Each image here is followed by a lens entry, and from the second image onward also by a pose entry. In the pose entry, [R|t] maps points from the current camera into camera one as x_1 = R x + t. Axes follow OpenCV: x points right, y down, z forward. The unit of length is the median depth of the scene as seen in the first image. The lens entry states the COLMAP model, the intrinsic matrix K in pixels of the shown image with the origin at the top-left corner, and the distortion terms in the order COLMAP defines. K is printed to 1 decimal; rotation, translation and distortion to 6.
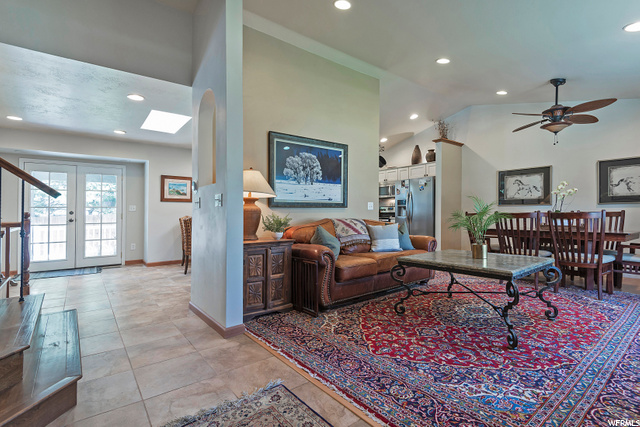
lens RADIAL K [[291.9, 0, 305.0], [0, 291.9, 206.7], [0, 0, 1]] dist [0.039083, -0.018504]
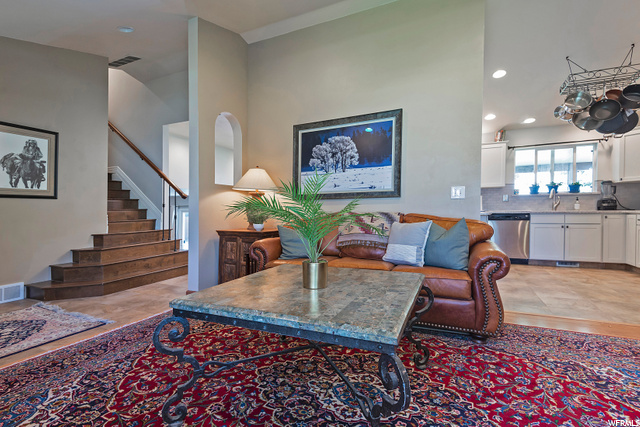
lens RADIAL K [[301.9, 0, 344.0], [0, 301.9, 204.9], [0, 0, 1]] dist [0.012190, -0.008584]
pose [[0.492905, -0.013448, -0.869979, 0.802810], [0.028113, 0.999605, 0.000476, 0.020356], [0.869629, -0.024692, 0.493088, 0.571577]]
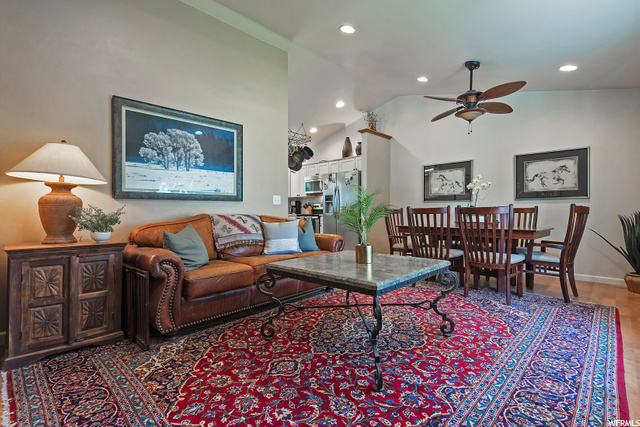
lens RADIAL K [[291.9, 0, 305.0], [0, 291.9, 206.7], [0, 0, 1]] dist [0.039083, -0.018504]
pose [[0.991613, 0.004928, 0.129149, 0.240074], [-0.005446, 0.999978, 0.003658, 0.016329], [-0.129128, -0.004331, 0.991618, 0.174997]]
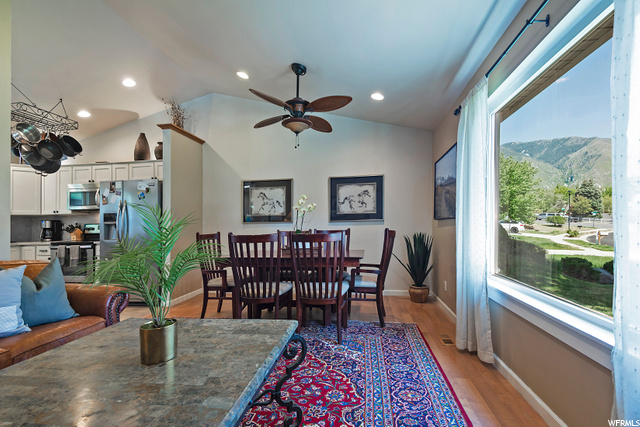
lens RADIAL K [[308.4, 0, 311.7], [0, 308.4, 218.7], [0, 0, 1]] dist [0.031768, -0.023677]
pose [[0.726309, 0.010689, 0.687285, 0.326959], [-0.001771, 0.999905, -0.013680, -0.007145], [-0.687366, 0.008719, 0.726259, 0.400681]]
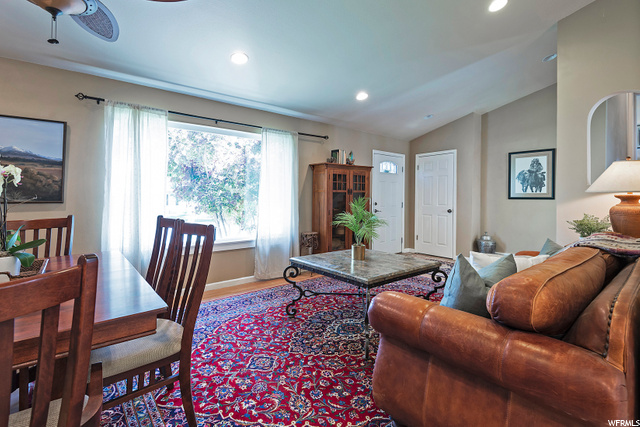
lens RADIAL K [[291.9, 0, 305.0], [0, 291.9, 206.7], [0, 0, 1]] dist [0.039083, -0.018504]
pose [[-0.999987, 0.004972, 0.001317, 0.560768], [0.004998, 0.999766, 0.021045, -0.022835], [-0.001213, 0.021052, -0.999778, 1.463907]]
